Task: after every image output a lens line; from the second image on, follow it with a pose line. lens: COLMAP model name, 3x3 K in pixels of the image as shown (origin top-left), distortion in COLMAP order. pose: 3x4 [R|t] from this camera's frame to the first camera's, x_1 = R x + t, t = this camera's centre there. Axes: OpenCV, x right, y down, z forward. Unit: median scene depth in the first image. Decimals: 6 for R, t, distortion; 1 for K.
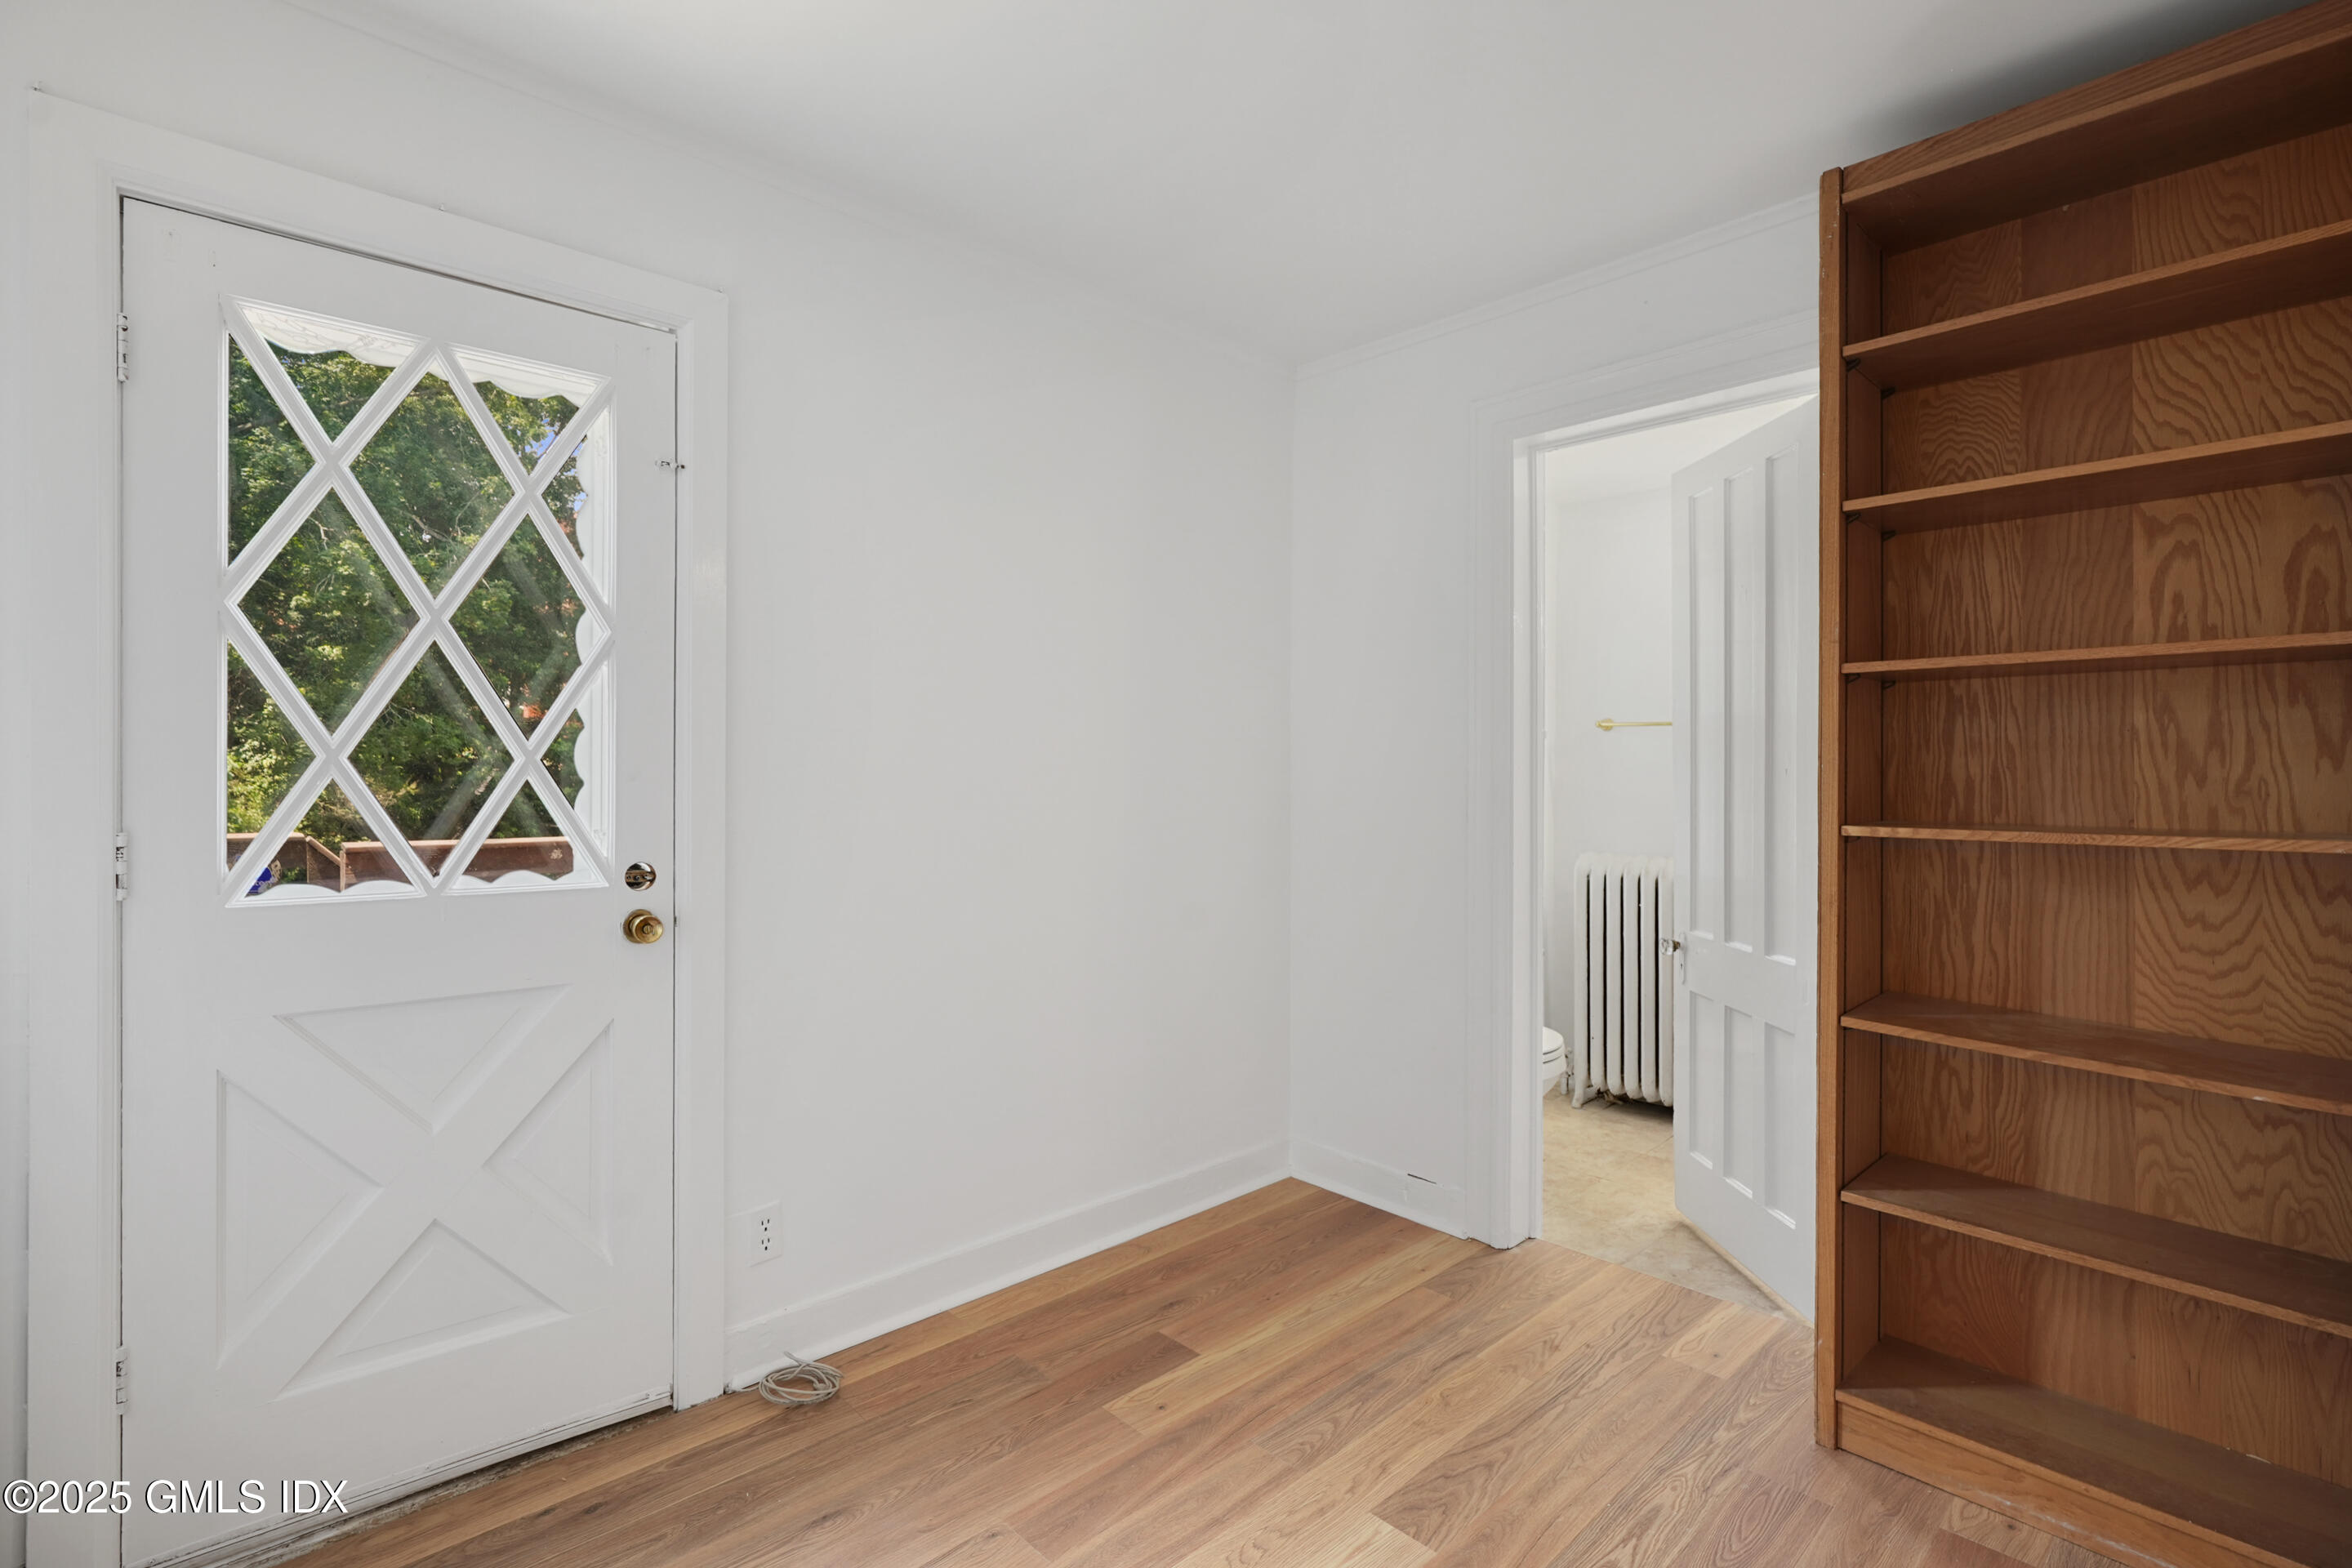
lens RADIAL K [[1076.0, 0, 1188.6], [0, 1076.0, 771.2], [0, 0, 1]] dist [-0.010905, 0.005538]
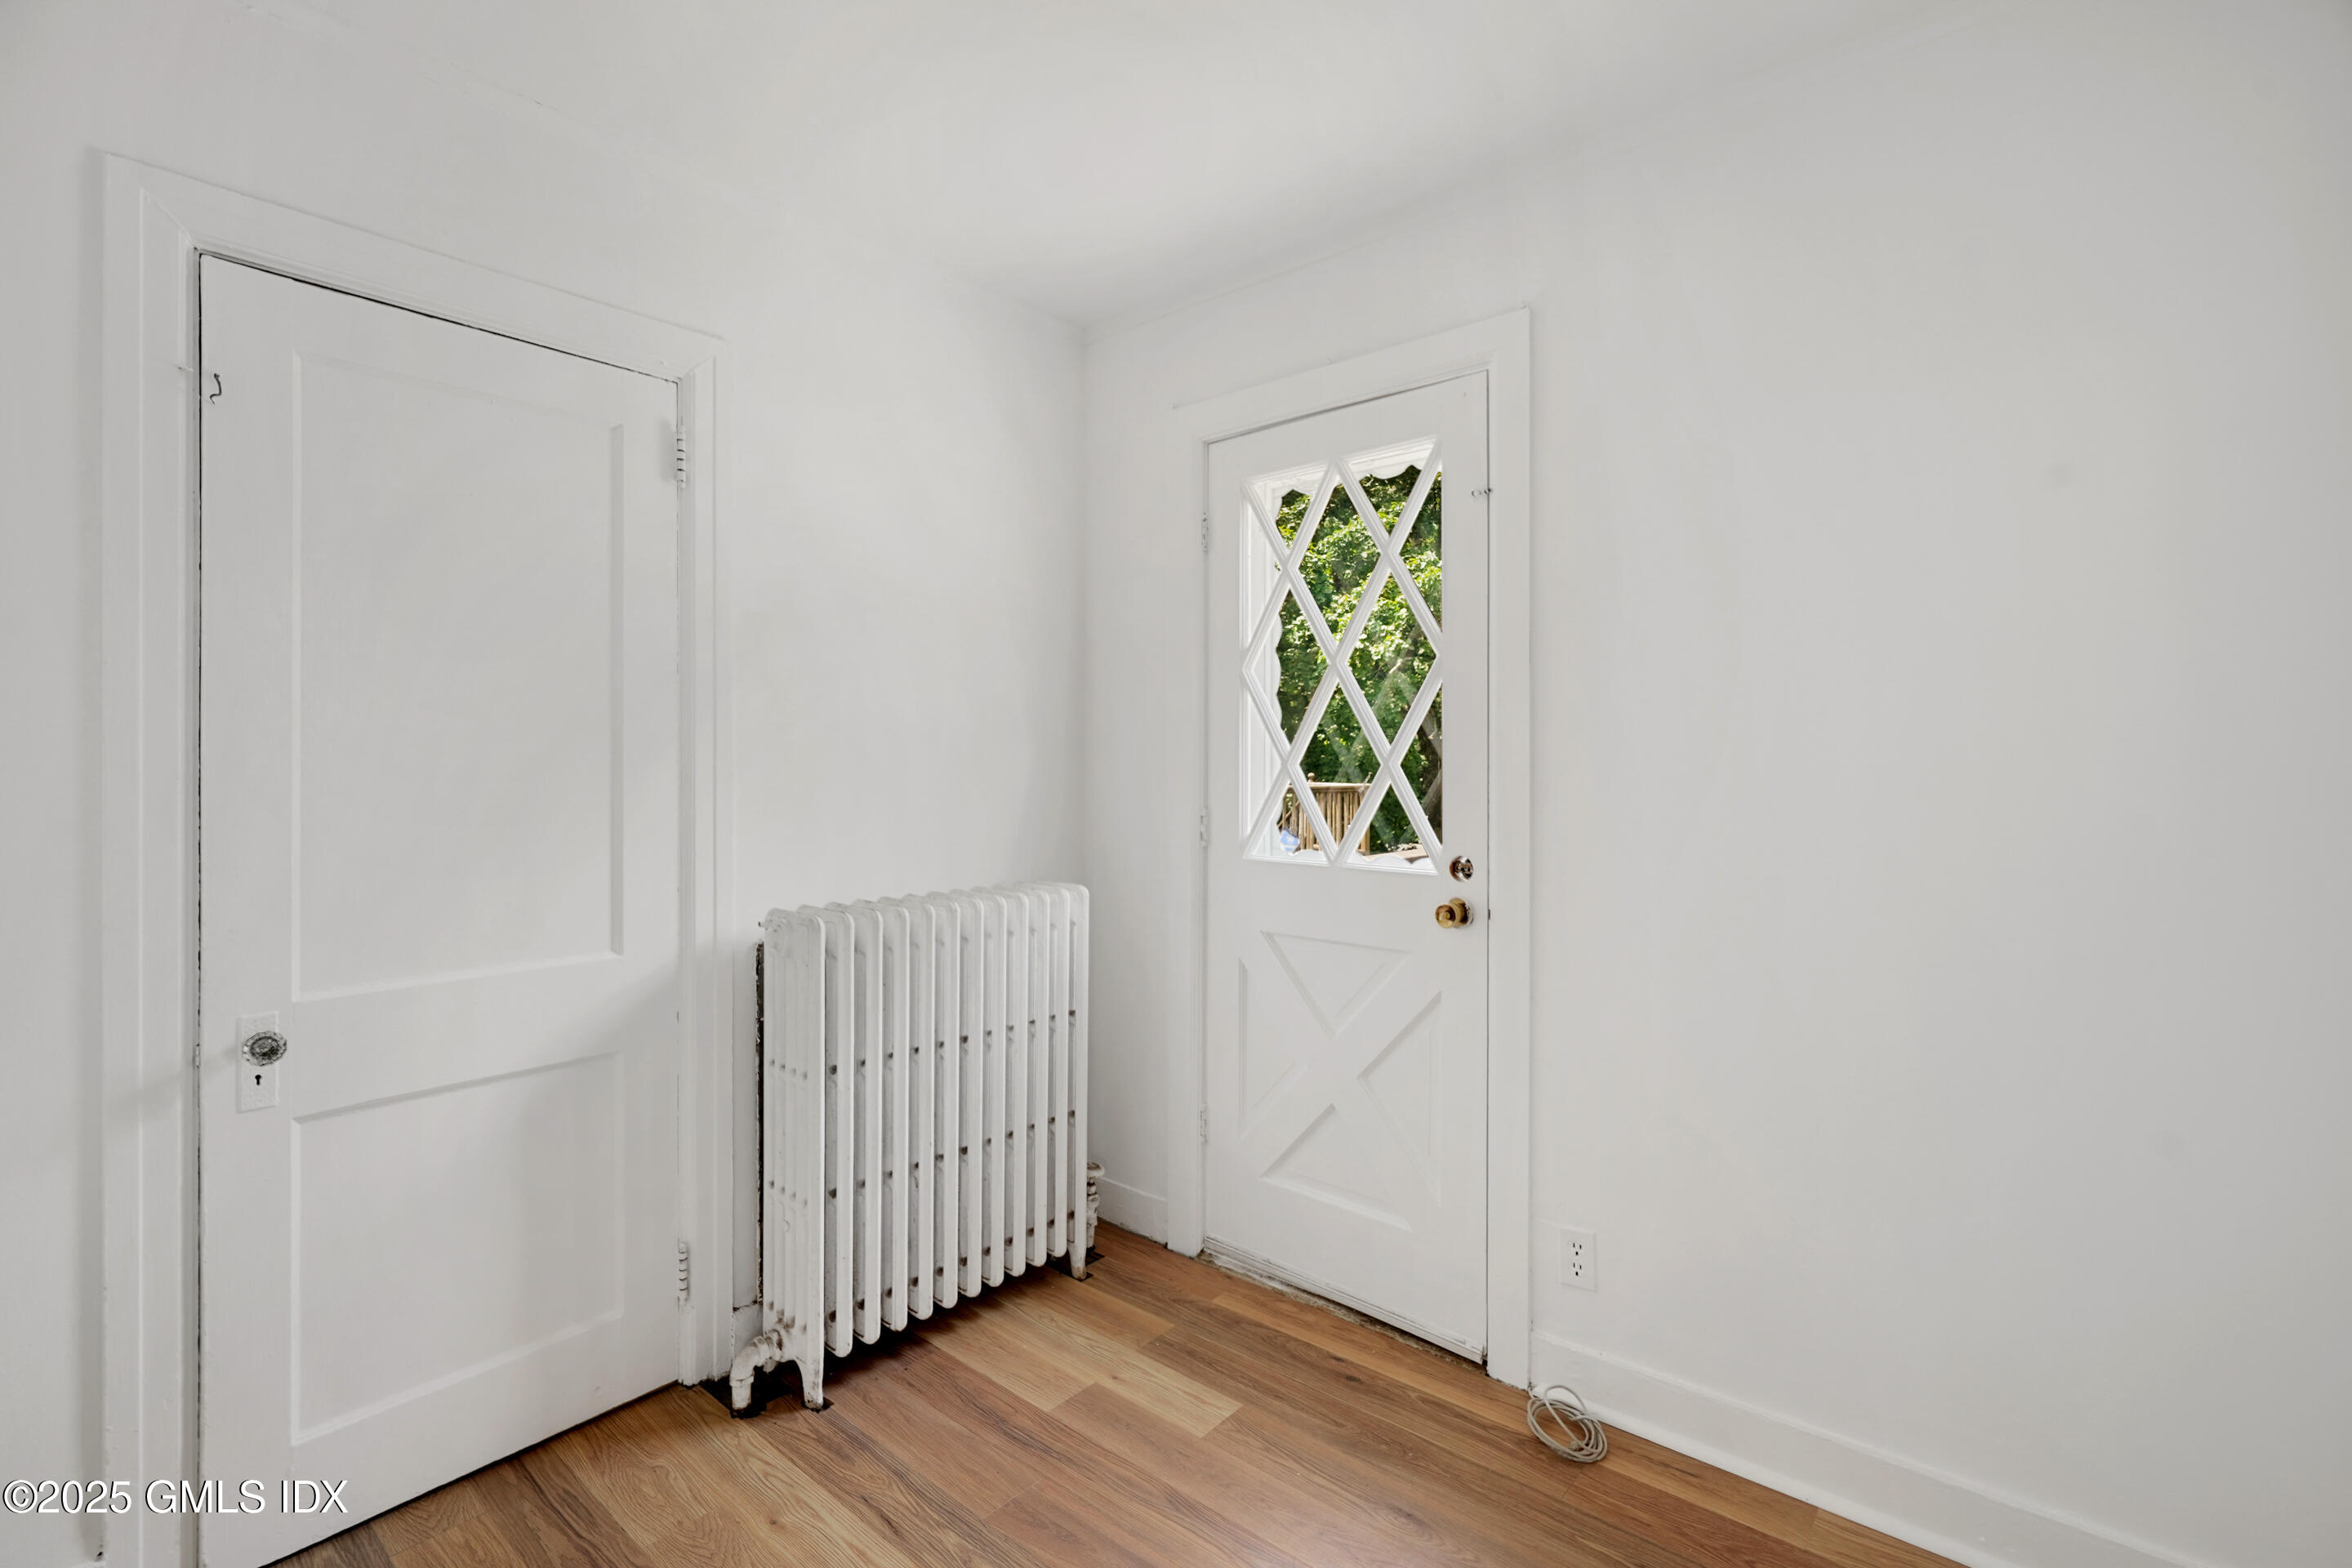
lens RADIAL K [[1076.0, 0, 1231.7], [0, 1076.0, 776.0], [0, 0, 1]] dist [-0.010905, 0.005538]
pose [[0.115949, -0.007264, -0.993229, 0.605577], [-0.006514, 0.999946, -0.008073, 0.012890], [0.993234, 0.007406, 0.115895, 0.672842]]
